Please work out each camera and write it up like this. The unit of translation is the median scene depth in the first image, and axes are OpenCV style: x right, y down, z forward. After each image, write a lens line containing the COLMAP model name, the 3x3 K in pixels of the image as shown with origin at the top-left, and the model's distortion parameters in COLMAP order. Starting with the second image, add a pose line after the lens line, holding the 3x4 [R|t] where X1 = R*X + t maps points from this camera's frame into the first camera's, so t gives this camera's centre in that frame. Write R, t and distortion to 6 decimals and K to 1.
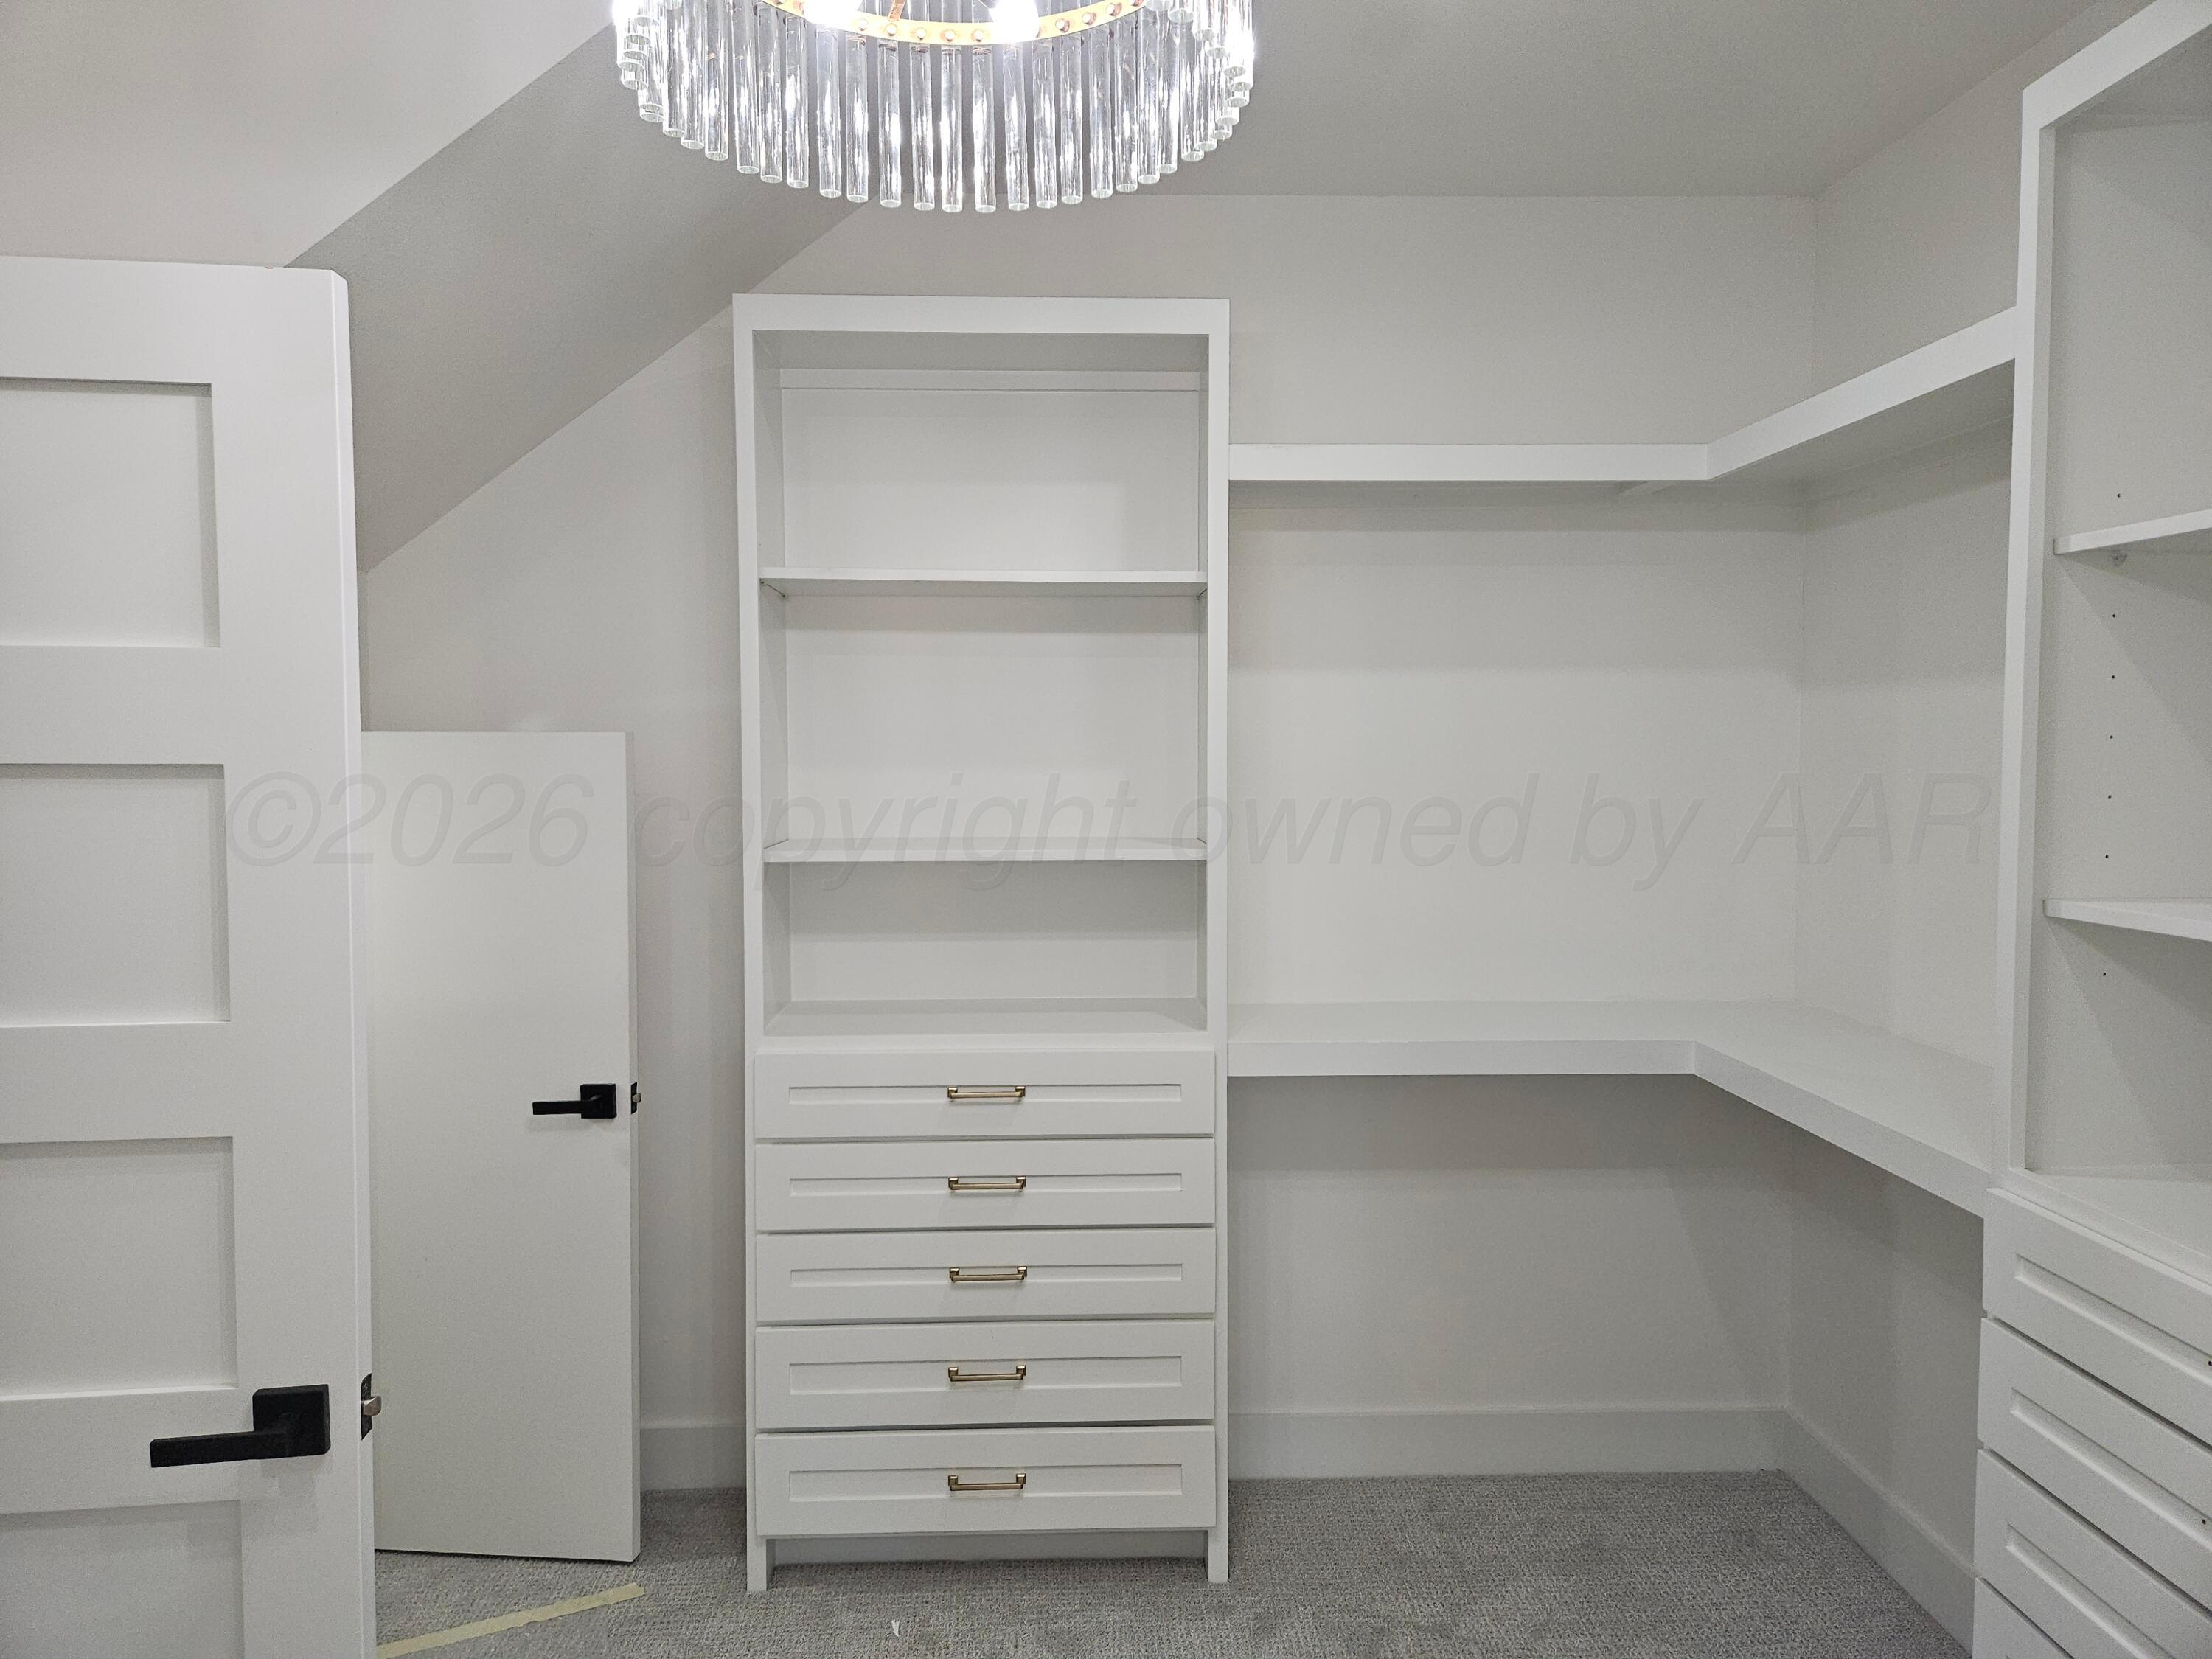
lens RADIAL K [[1474.4, 0, 1104.6], [0, 1474.4, 815.5], [0, 0, 1]] dist [0.047378, -0.021887]
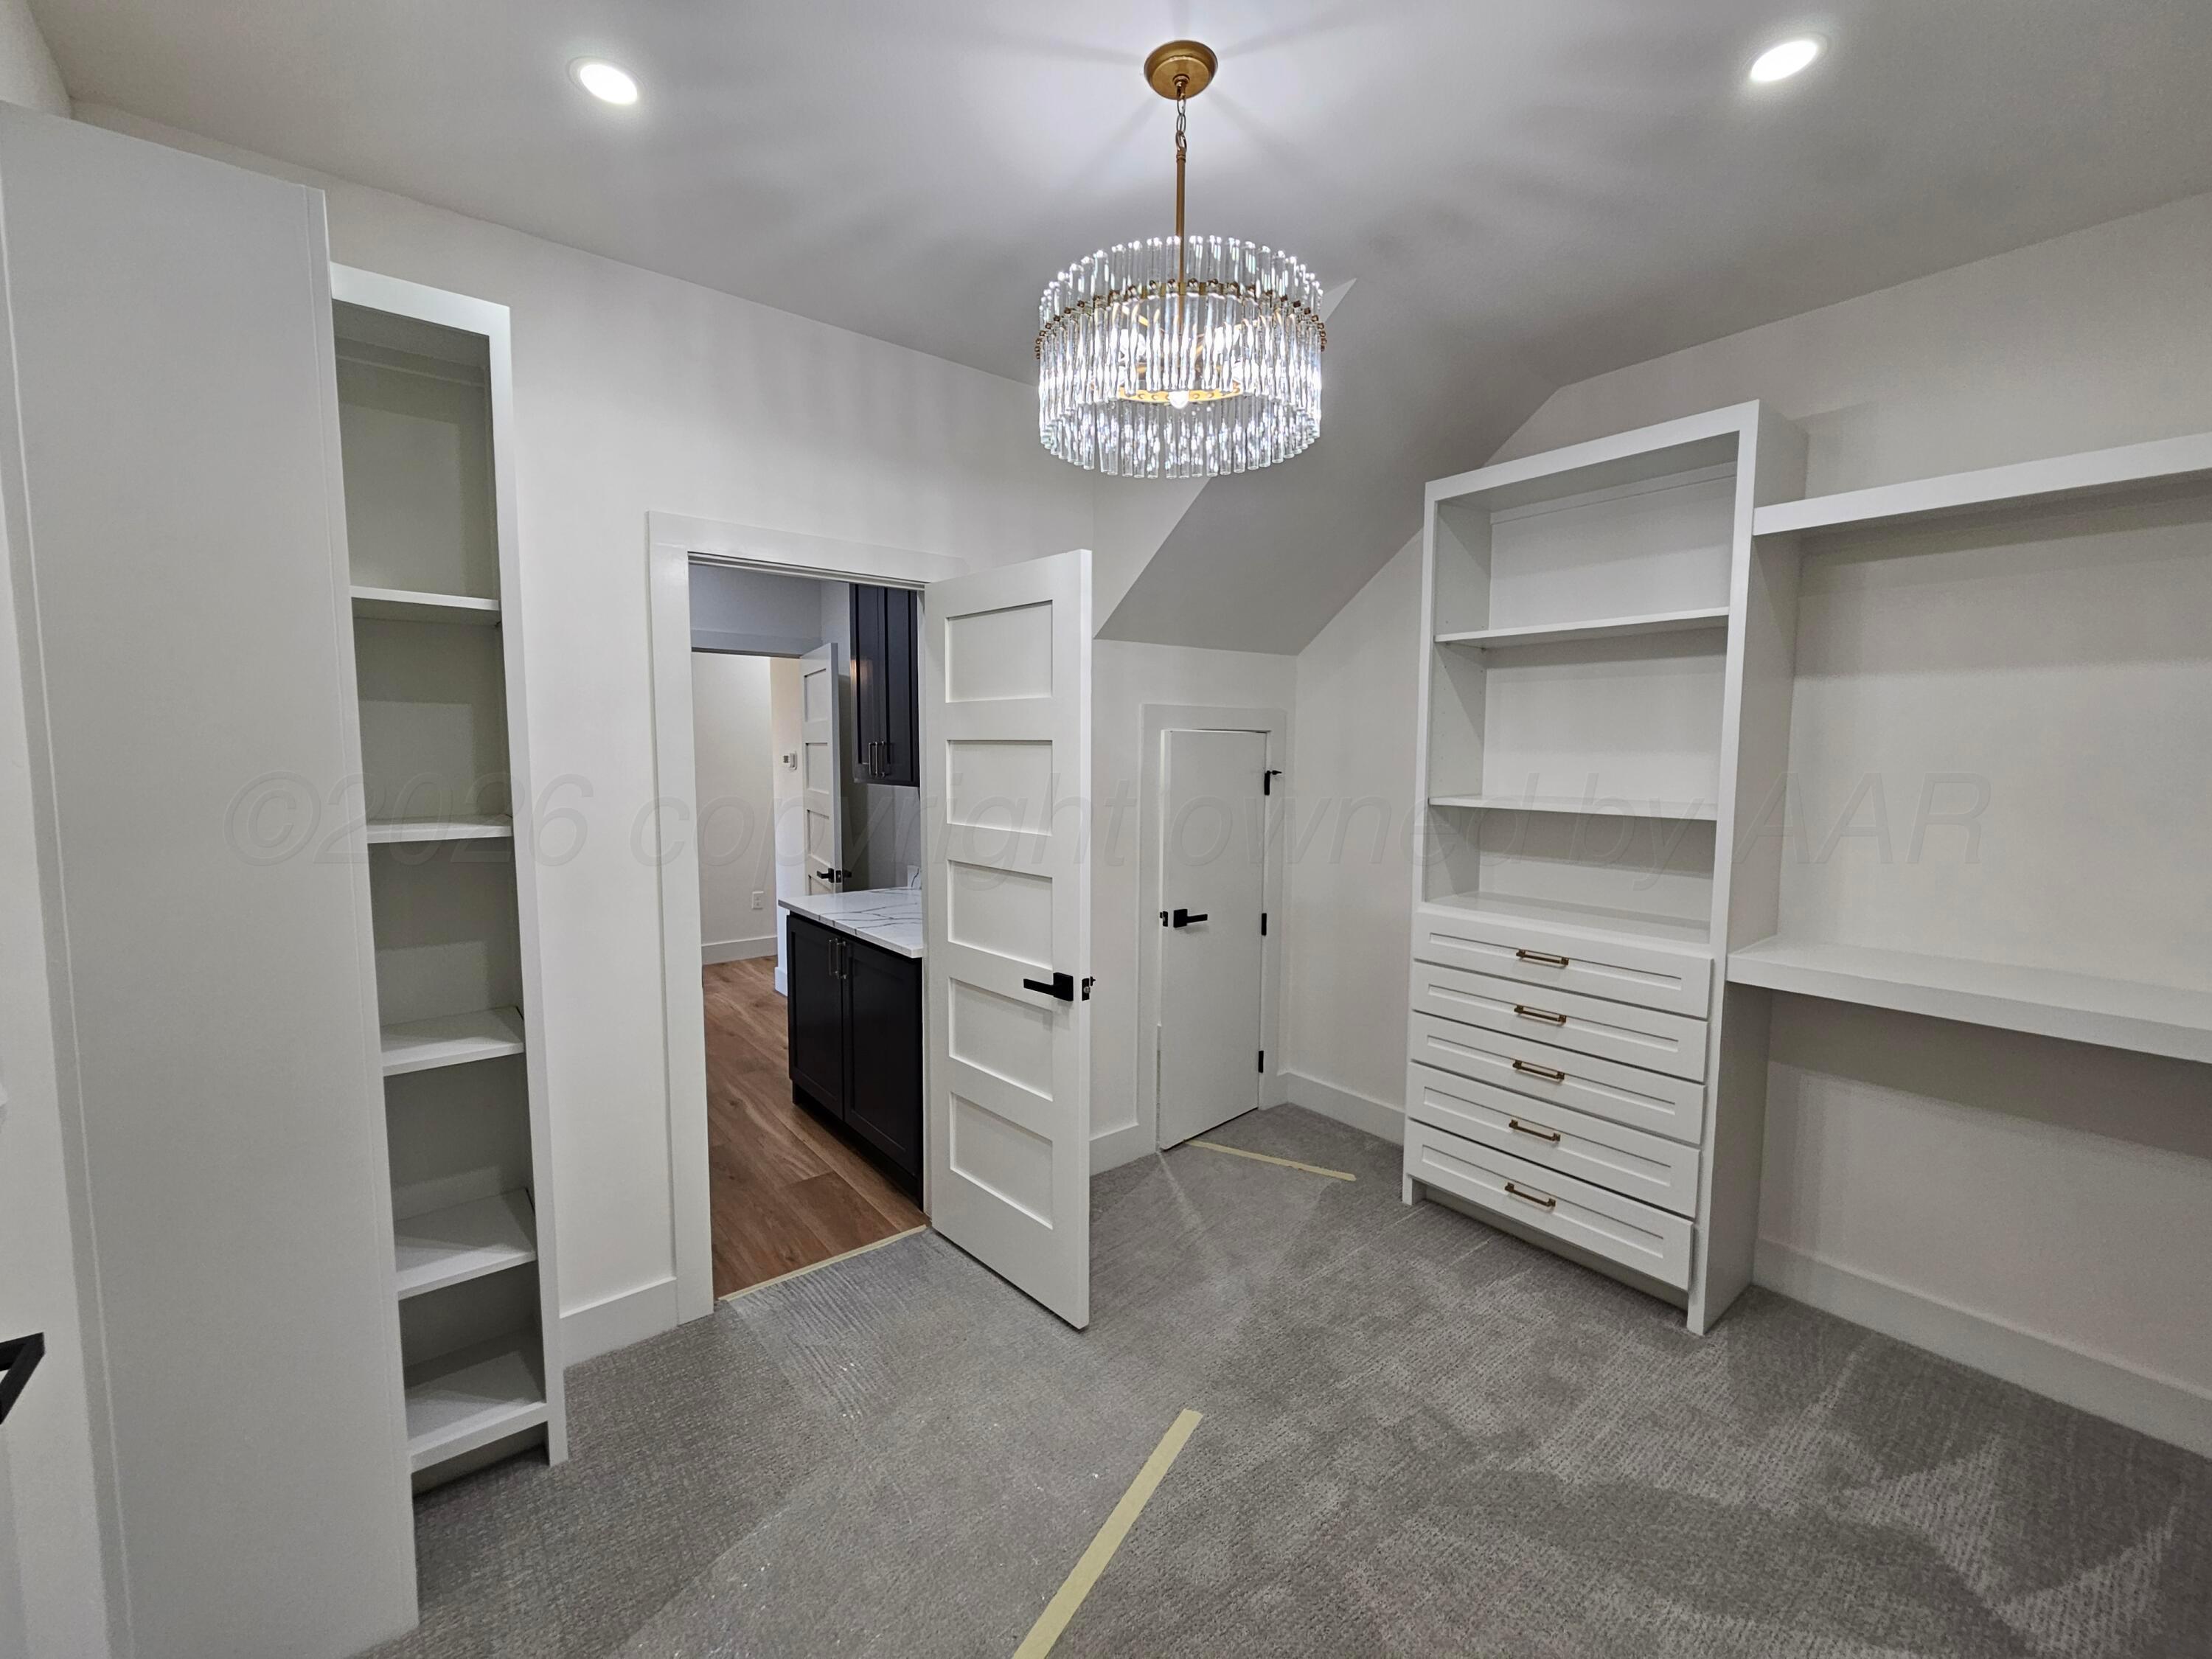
lens RADIAL K [[907.6, 0, 1115.2], [0, 907.6, 834.3], [0, 0, 1]] dist [-0.003133, 0.001215]
pose [[0.612242, 0.082698, -0.786334, 0.388510], [-0.045366, 0.996551, 0.069484, 0.009050], [0.789368, -0.006868, 0.613882, 0.041885]]
